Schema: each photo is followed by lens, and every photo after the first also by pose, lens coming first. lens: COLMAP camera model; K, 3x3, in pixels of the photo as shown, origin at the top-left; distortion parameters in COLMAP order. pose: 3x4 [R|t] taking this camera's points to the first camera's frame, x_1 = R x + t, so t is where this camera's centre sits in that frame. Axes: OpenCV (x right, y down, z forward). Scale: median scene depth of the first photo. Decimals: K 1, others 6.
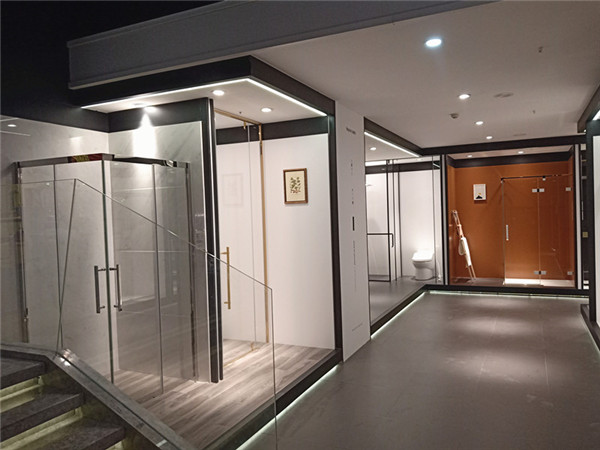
lens RADIAL K [[475.4, 0, 300.0], [0, 475.4, 225.0], [0, 0, 1]] dist [0.073235, -0.130315]
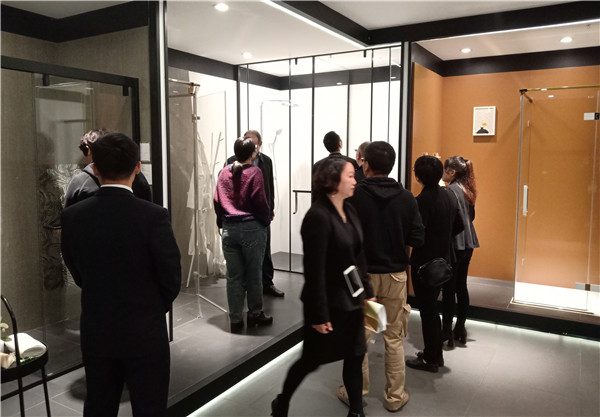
lens RADIAL K [[480.2, 0, 300.1], [0, 480.2, 194.4], [0, 0, 1]] dist [0.008514, -0.001975]
pose [[0.994603, 0.042831, -0.094504, 0.227973], [-0.036970, 0.997334, 0.062912, -0.013115], [0.096946, -0.059079, 0.993535, 0.446517]]
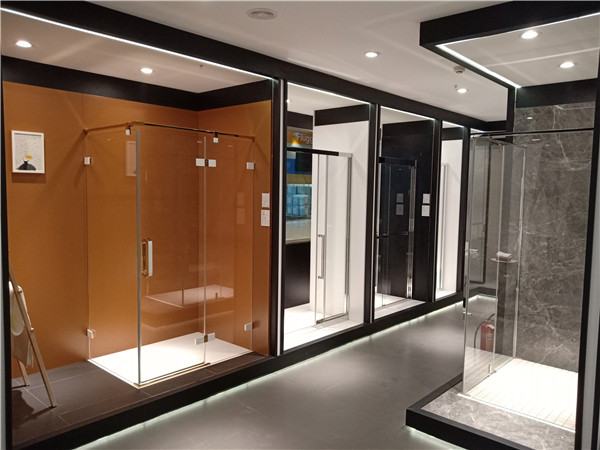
lens RADIAL K [[475.4, 0, 300.0], [0, 475.4, 225.0], [0, 0, 1]] dist [0.073235, -0.130315]
pose [[0.288456, -0.035157, 0.956848, 0.076296], [-0.003526, 0.999280, 0.037779, -0.027118], [-0.957487, -0.014271, 0.288124, 0.698986]]
